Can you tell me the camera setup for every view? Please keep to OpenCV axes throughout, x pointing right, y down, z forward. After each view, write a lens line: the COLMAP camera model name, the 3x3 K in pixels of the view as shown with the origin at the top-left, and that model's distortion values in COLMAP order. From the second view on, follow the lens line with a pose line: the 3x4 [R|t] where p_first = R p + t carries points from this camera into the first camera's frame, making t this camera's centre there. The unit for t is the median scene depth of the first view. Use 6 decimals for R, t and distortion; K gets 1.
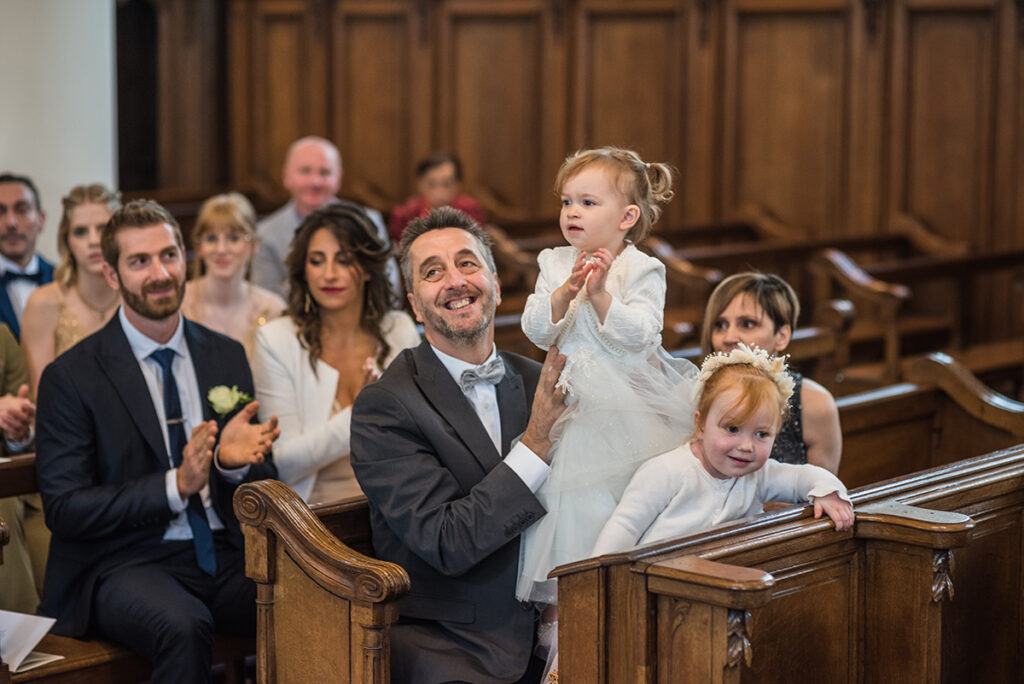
lens RADIAL K [[2472.1, 0, 512.0], [0, 2472.1, 342.0], [0, 0, 1]] dist [-0.035176, -0.384714]
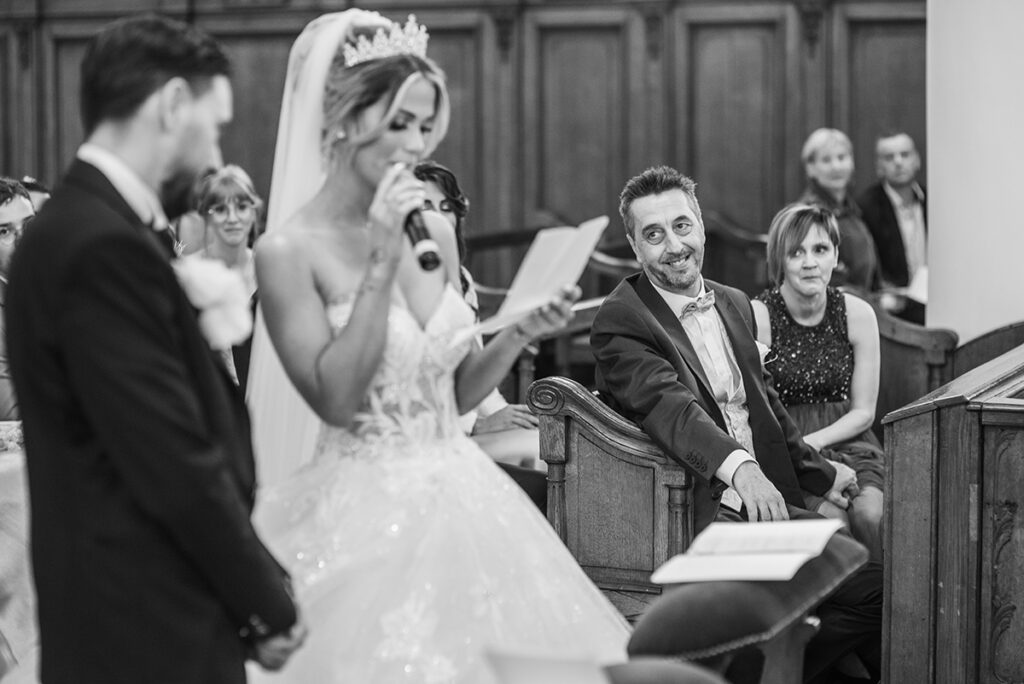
lens RADIAL K [[2497.3, 0, 512.0], [0, 2497.3, 342.0], [0, 0, 1]] dist [0.063731, -0.044024]
pose [[0.936475, -0.038444, 0.348621, -0.540576], [0.048131, 0.998657, -0.019164, 0.061994], [-0.347416, 0.034726, 0.937068, -0.115304]]
